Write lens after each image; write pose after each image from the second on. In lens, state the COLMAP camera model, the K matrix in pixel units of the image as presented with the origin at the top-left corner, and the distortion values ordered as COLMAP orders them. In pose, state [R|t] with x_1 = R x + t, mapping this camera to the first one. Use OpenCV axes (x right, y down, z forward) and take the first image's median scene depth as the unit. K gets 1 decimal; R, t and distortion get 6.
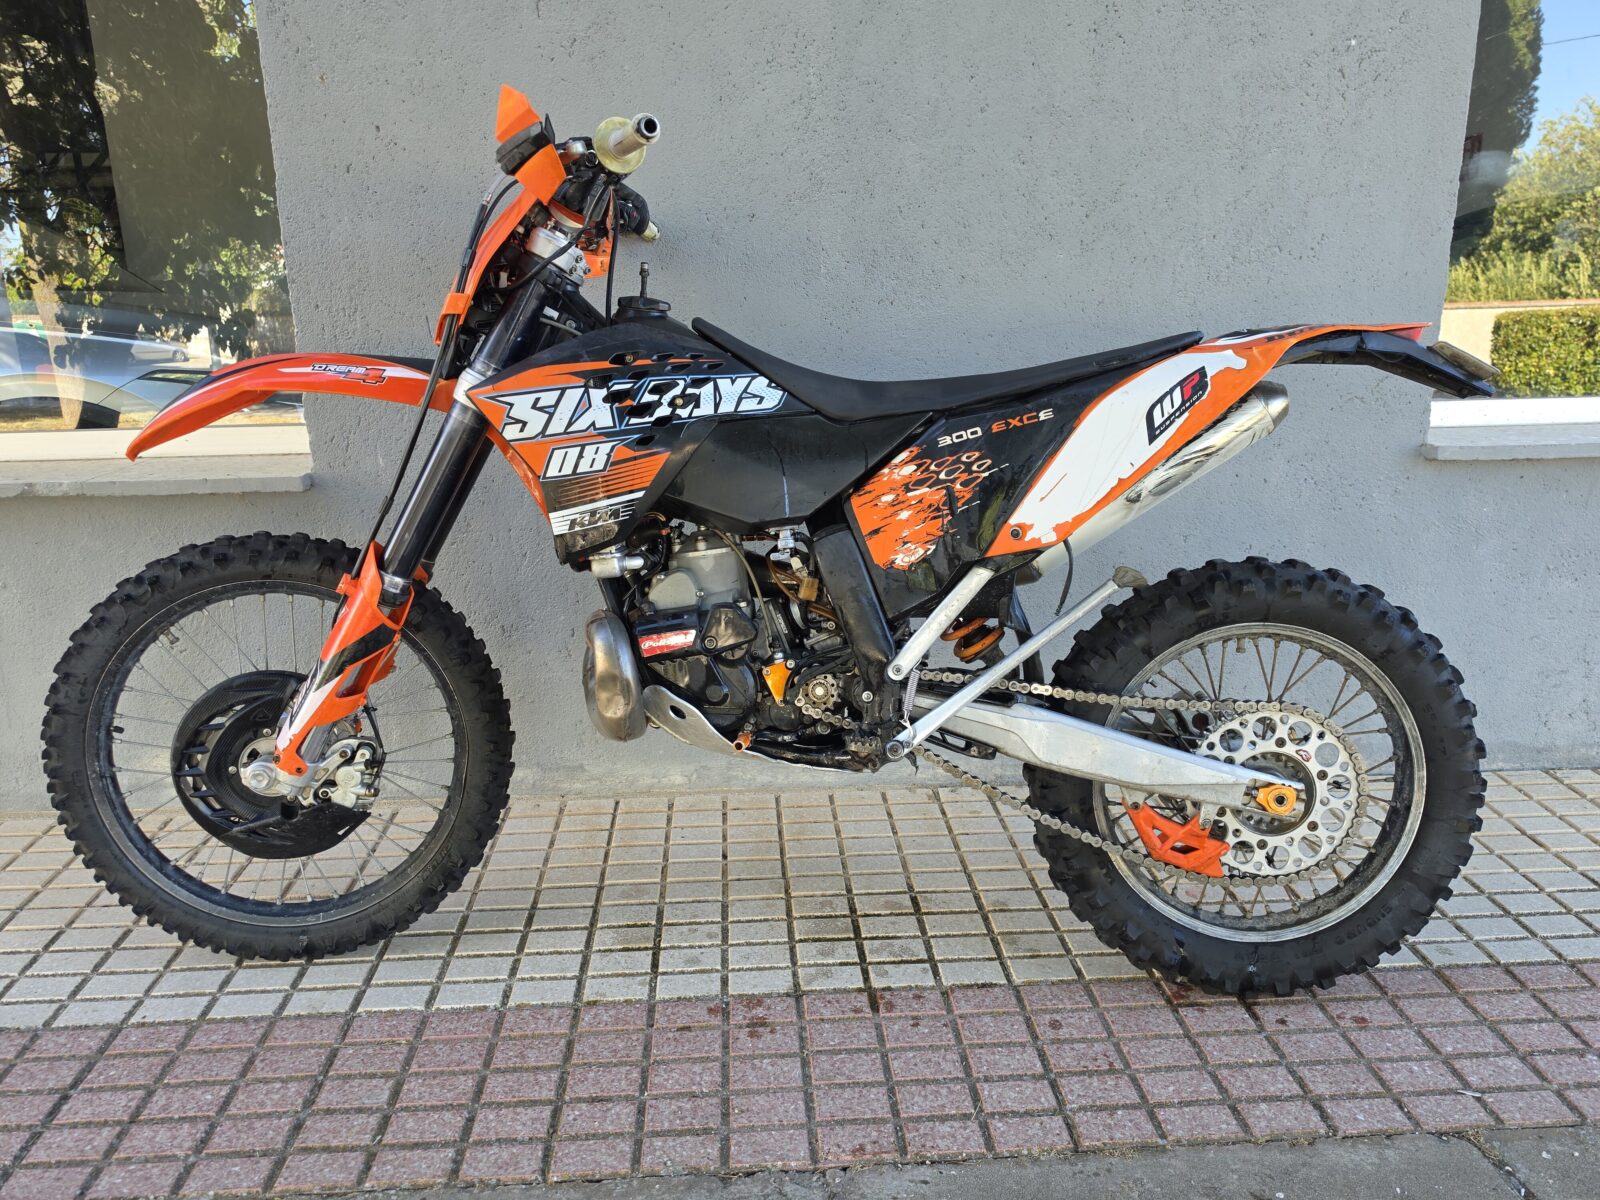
lens RADIAL K [[1079.0, 0, 792.6], [0, 1079.0, 600.1], [0, 0, 1]] dist [0.077769, -0.102510]
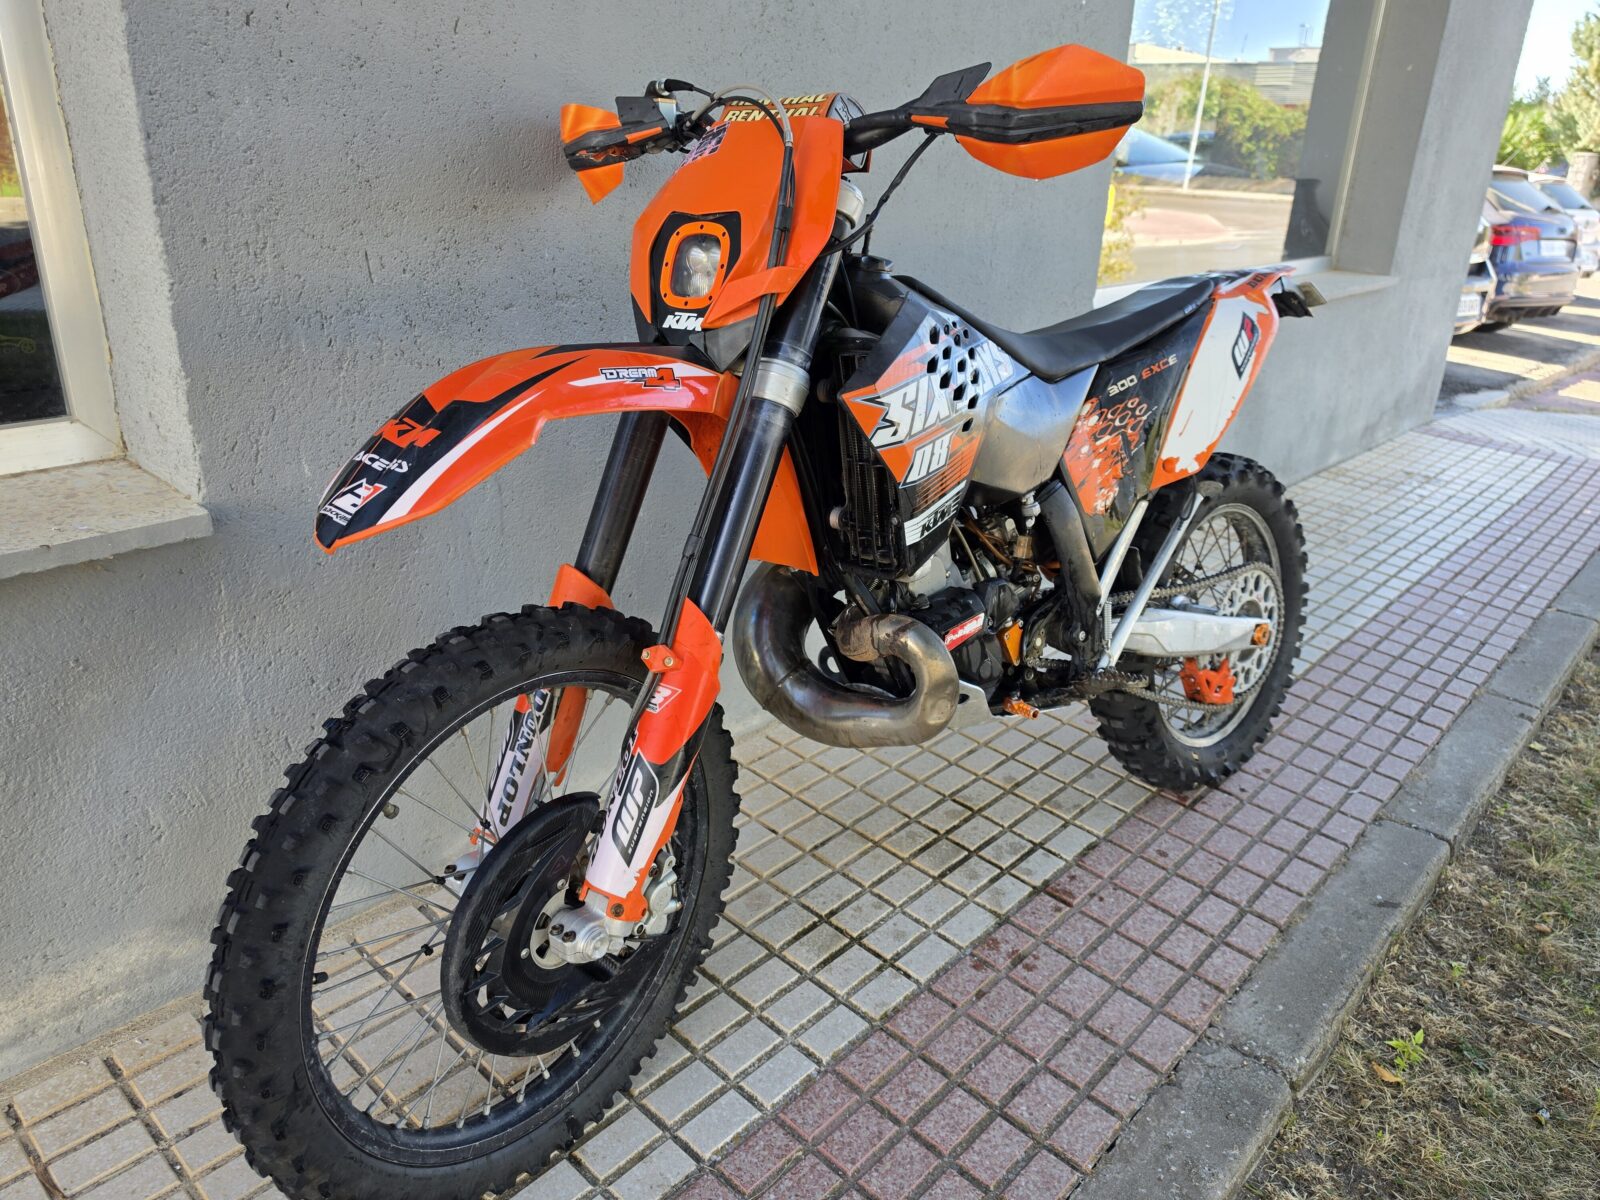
lens RADIAL K [[1108.9, 0, 766.3], [0, 1108.9, 585.6], [0, 0, 1]] dist [0.019748, -0.001985]
pose [[0.727252, -0.216492, 0.651334, -0.862411], [0.126472, 0.974972, 0.182849, -0.199842], [-0.674618, -0.050602, 0.736430, 0.397691]]
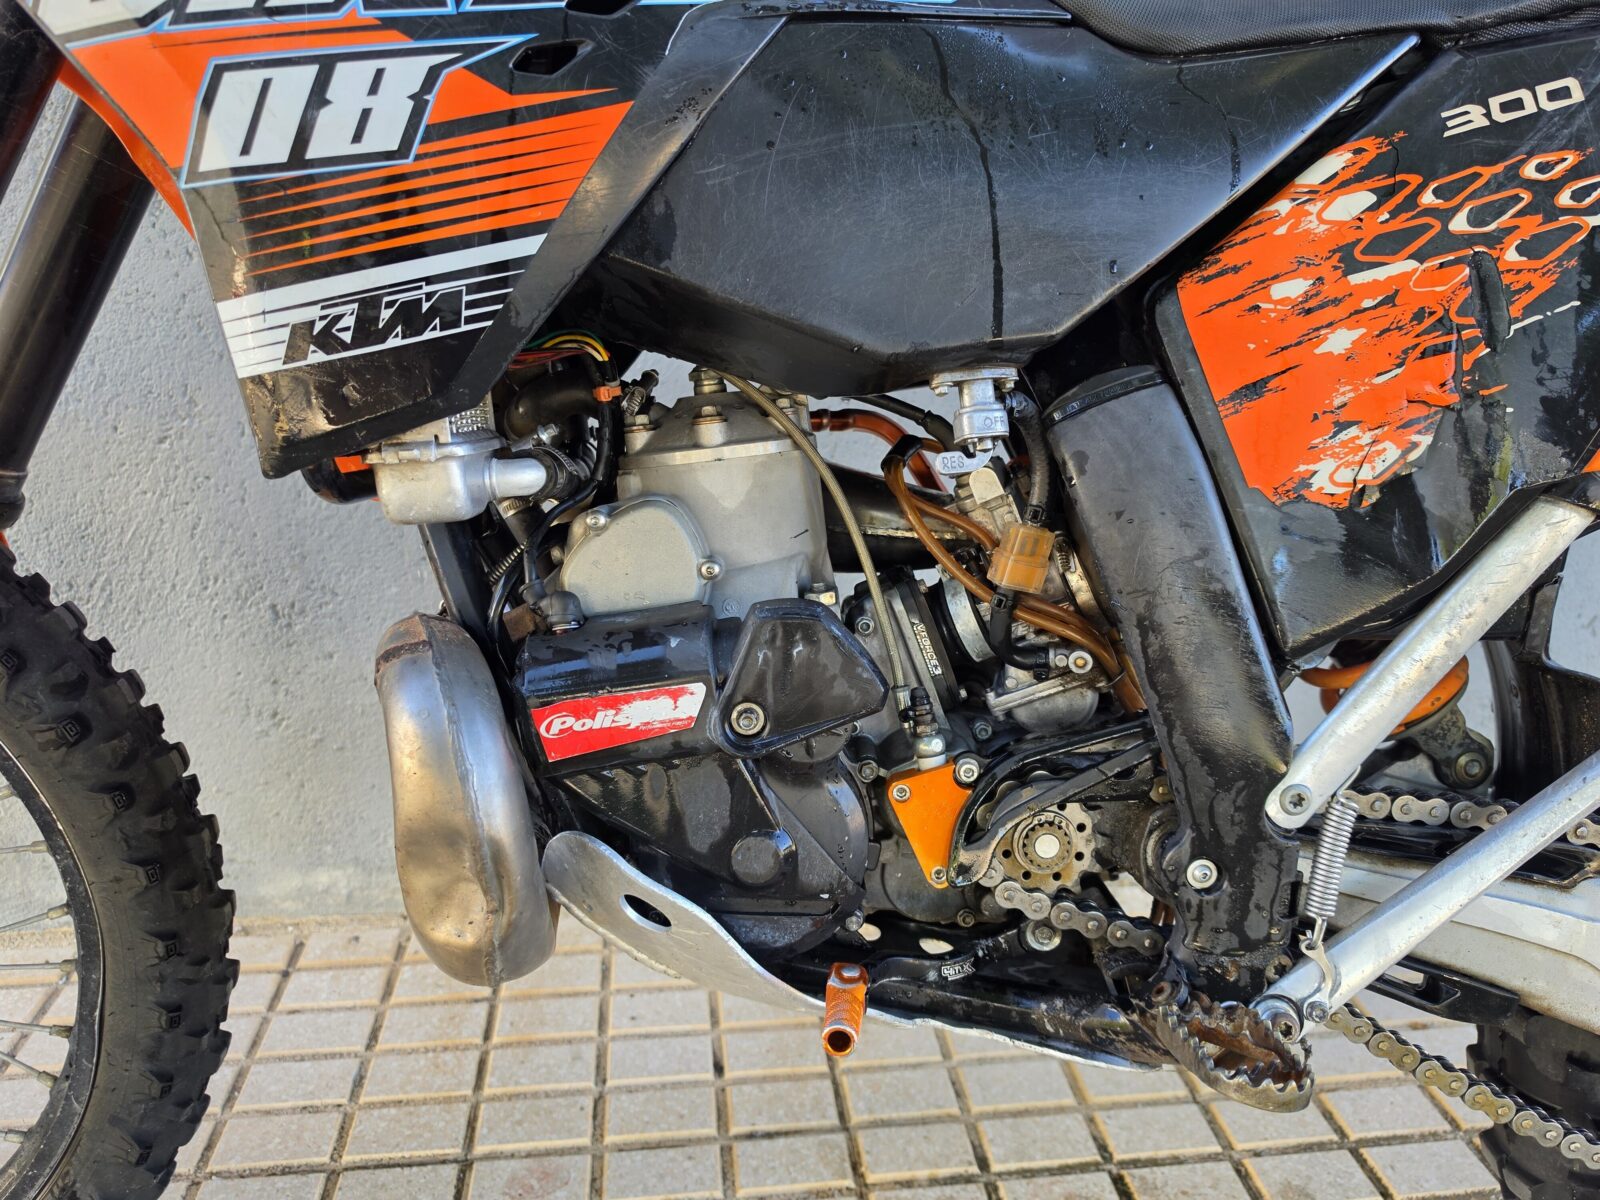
lens RADIAL K [[1111.4, 0, 800.0], [0, 1111.4, 600.0], [0, 0, 1]] dist [0.030573, -0.045623]
pose [[0.997269, 0.004754, 0.073703, -0.085224], [-0.009287, 0.998077, 0.061289, -0.018674], [-0.073270, -0.061806, 0.995395, 0.653668]]
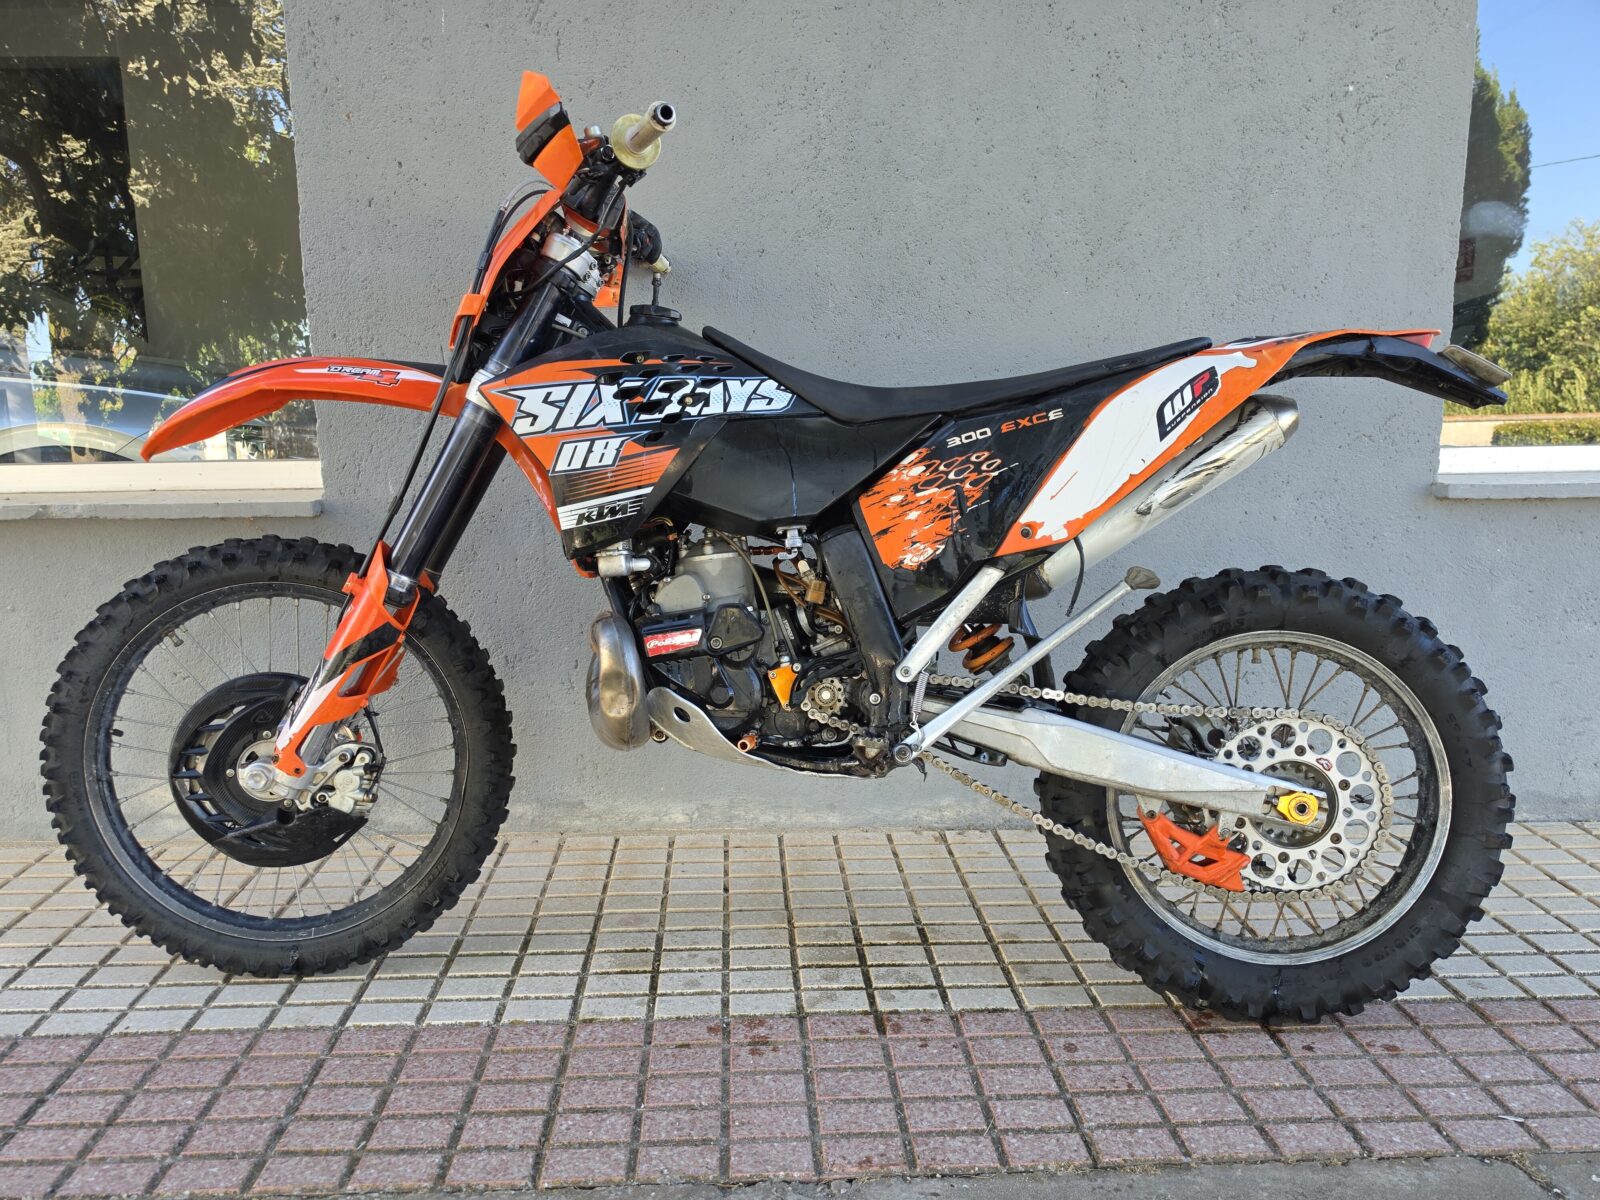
lens RADIAL K [[1077.4, 0, 778.0], [0, 1077.4, 625.8], [0, 0, 1]] dist [0.080114, -0.107037]
pose [[0.999848, 0.009441, -0.014683, -0.005202], [-0.010544, 0.996981, -0.076931, 0.098857], [0.013912, 0.077074, 0.996928, 0.015407]]
